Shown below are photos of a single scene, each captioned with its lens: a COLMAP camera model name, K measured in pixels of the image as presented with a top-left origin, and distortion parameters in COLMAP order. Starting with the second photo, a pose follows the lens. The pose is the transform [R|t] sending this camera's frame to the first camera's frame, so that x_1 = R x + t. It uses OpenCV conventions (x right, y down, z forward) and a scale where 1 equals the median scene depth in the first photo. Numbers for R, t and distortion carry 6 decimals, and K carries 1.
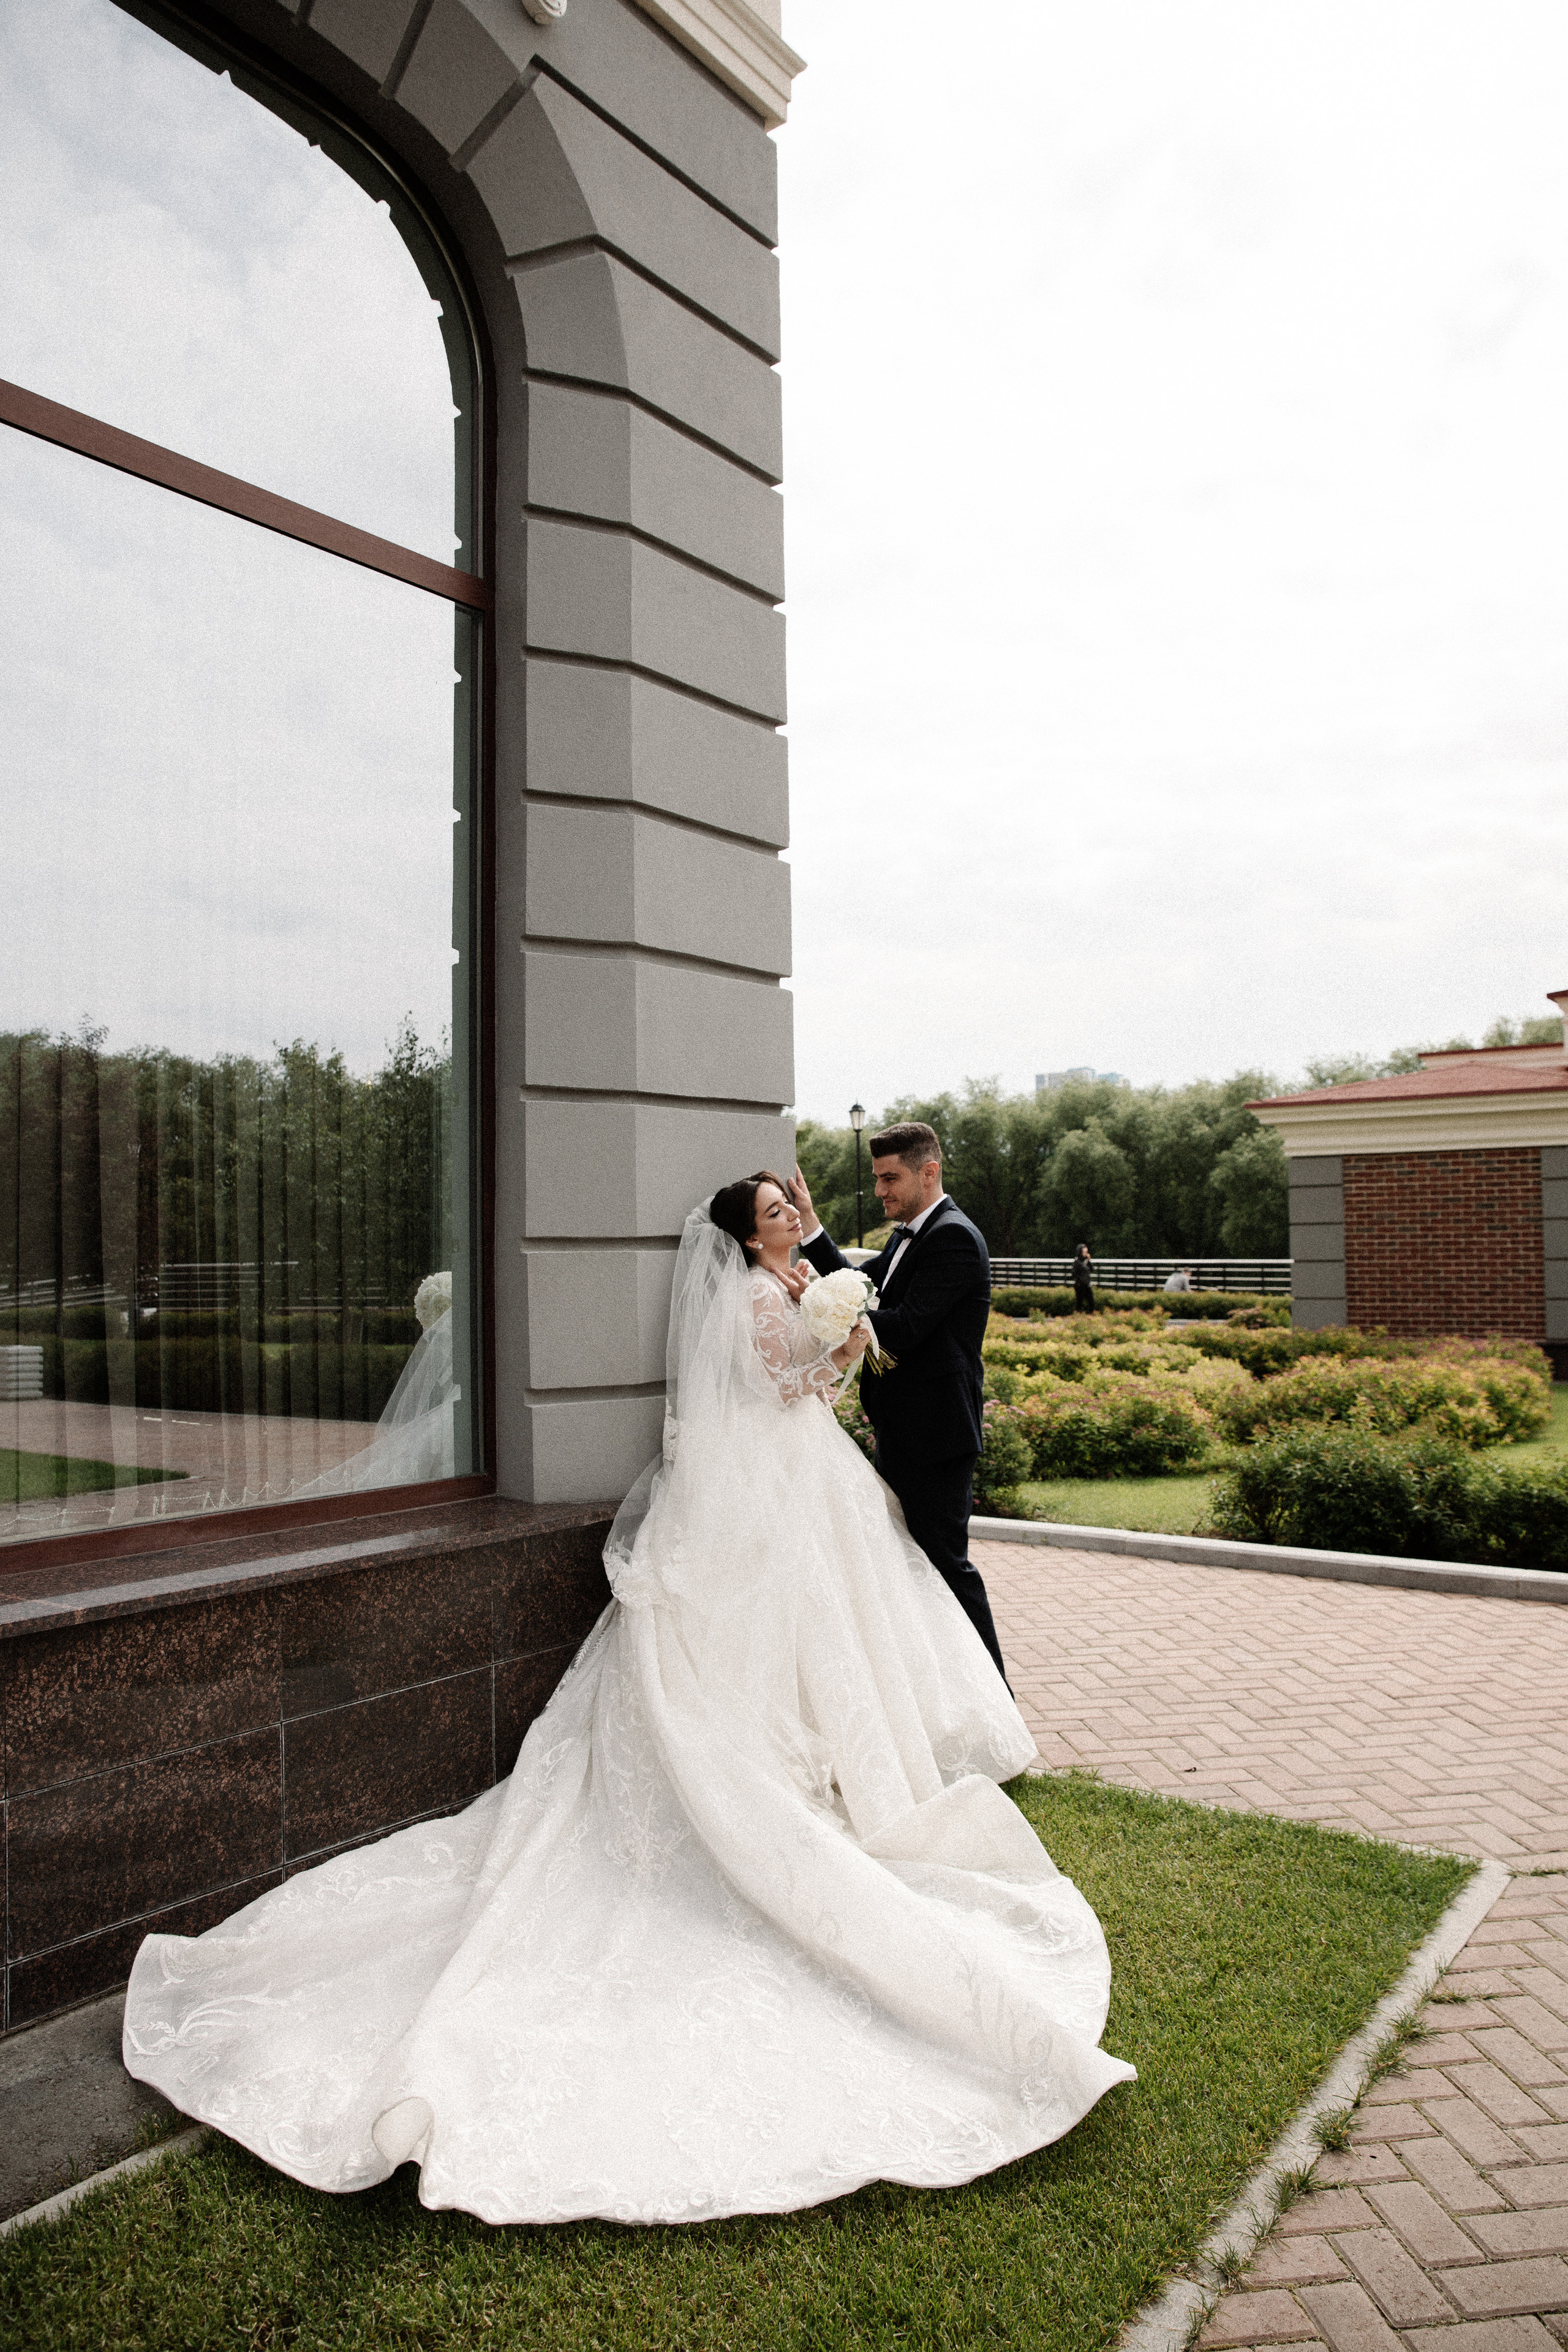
lens RADIAL K [[1616.4, 0, 784.0], [0, 1616.4, 1176.0], [0, 0, 1]] dist [-0.101923, 0.098370]
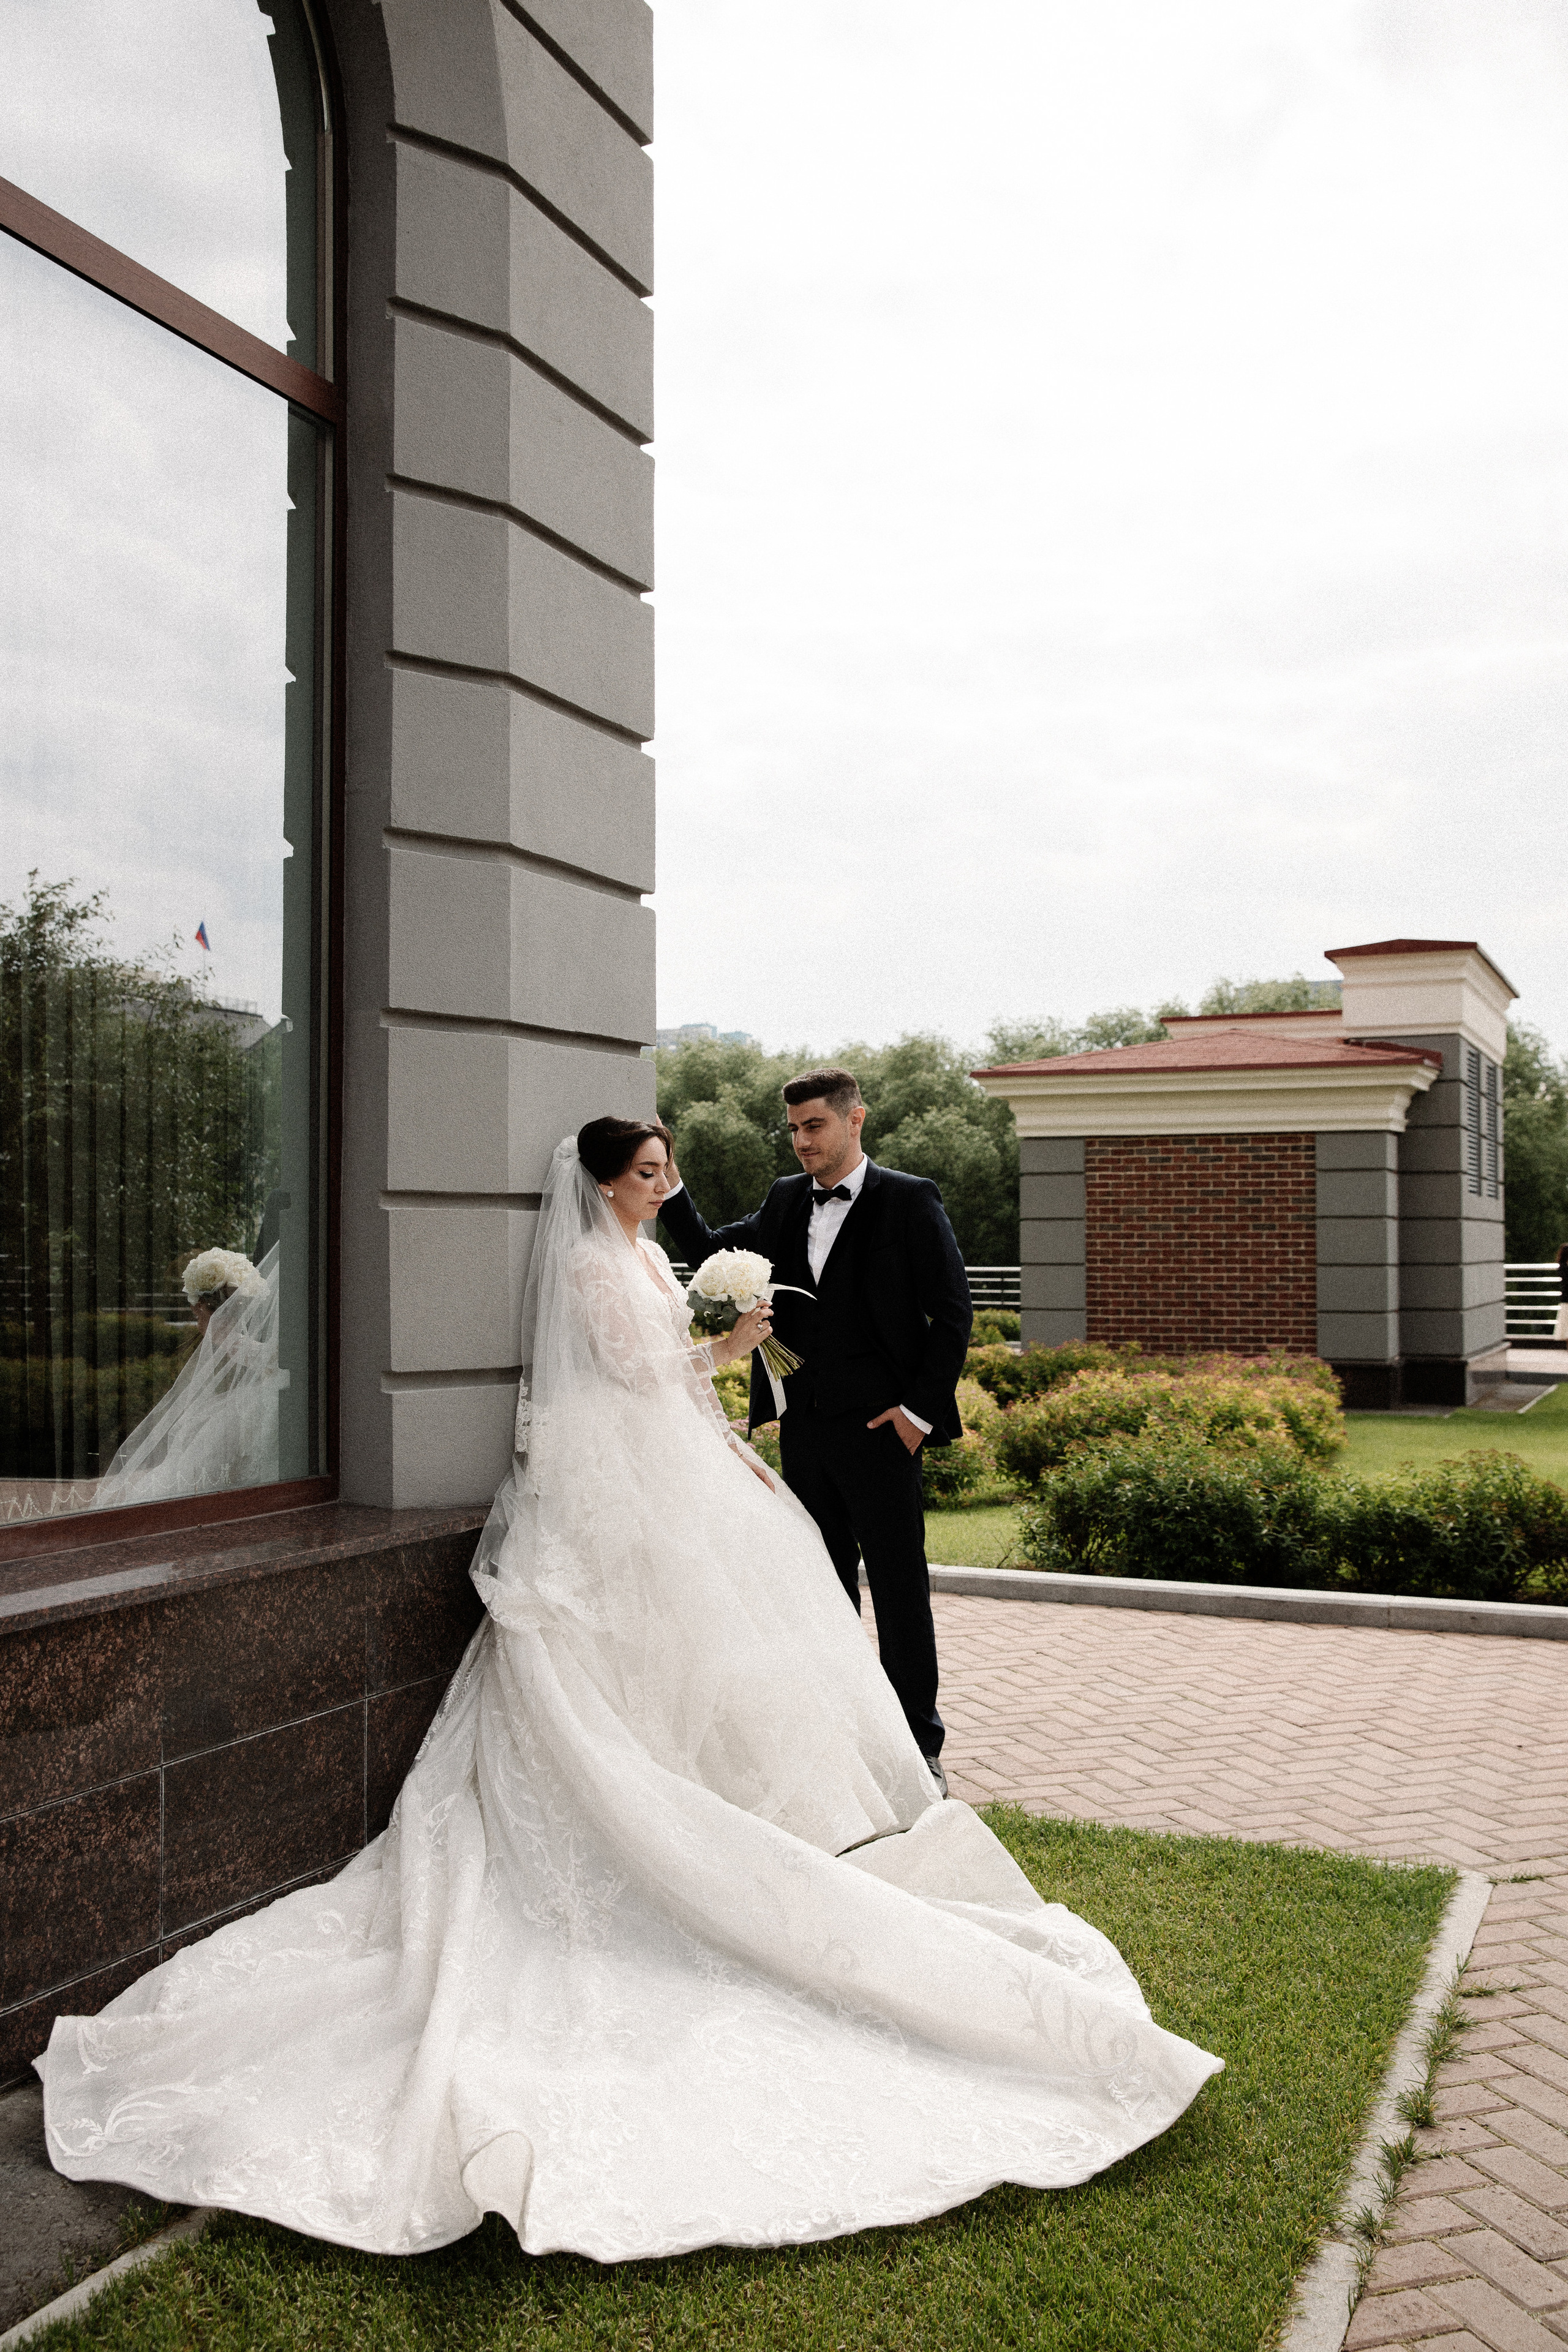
lens RADIAL K [[2082.6, 0, 784.0], [0, 2082.6, 1176.0], [0, 0, 1]] dist [-0.051588, 0.141576]
pose [[0.975145, 0.020258, 0.220638, -0.210168], [-0.022142, 0.999736, 0.006072, 0.020934], [-0.220457, -0.010807, 0.975337, -0.100419]]
